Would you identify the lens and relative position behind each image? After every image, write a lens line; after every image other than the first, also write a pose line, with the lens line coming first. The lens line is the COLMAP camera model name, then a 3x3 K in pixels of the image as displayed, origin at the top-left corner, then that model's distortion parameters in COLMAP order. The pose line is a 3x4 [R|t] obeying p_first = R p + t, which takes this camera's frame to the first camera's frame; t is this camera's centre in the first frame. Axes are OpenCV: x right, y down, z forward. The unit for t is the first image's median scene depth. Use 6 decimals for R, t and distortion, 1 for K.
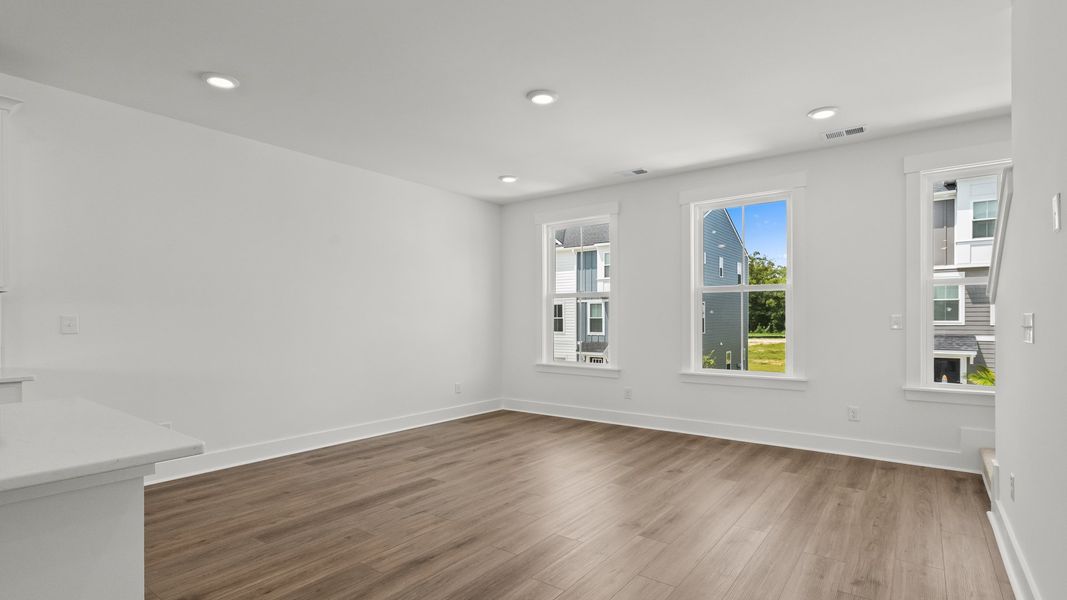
lens RADIAL K [[515.0, 0, 536.7], [0, 515.0, 305.4], [0, 0, 1]] dist [0.000863, 0.000224]
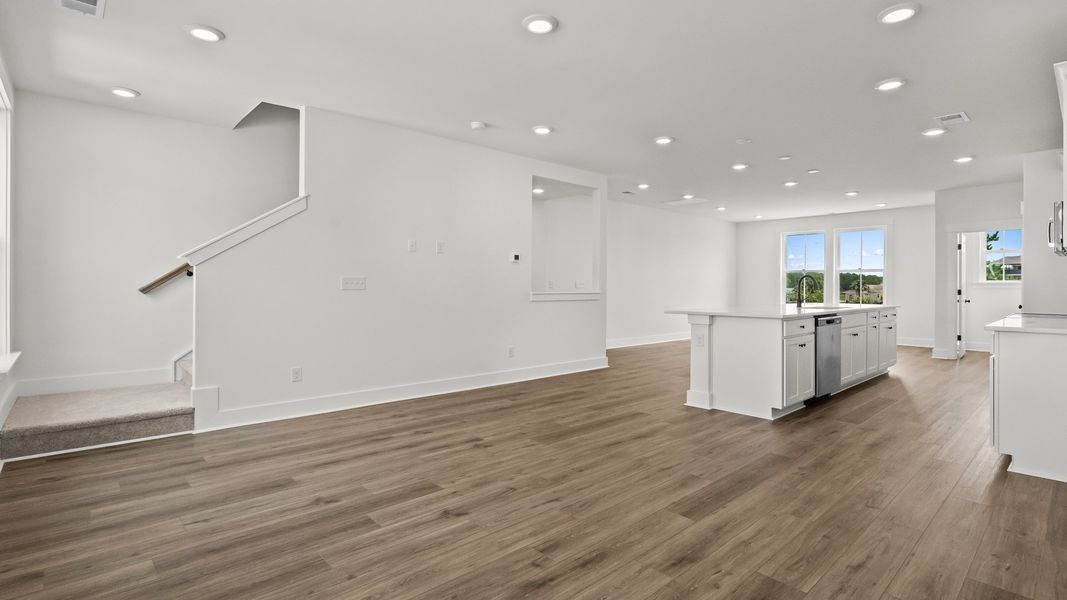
lens RADIAL K [[506.6, 0, 535.7], [0, 506.6, 290.0], [0, 0, 1]] dist [-0.001754, -0.000167]
pose [[-0.982234, -0.004744, 0.187599, -0.129120], [-0.007813, 0.999847, -0.015624, 0.056557], [-0.187497, -0.016812, -0.982121, 1.656146]]
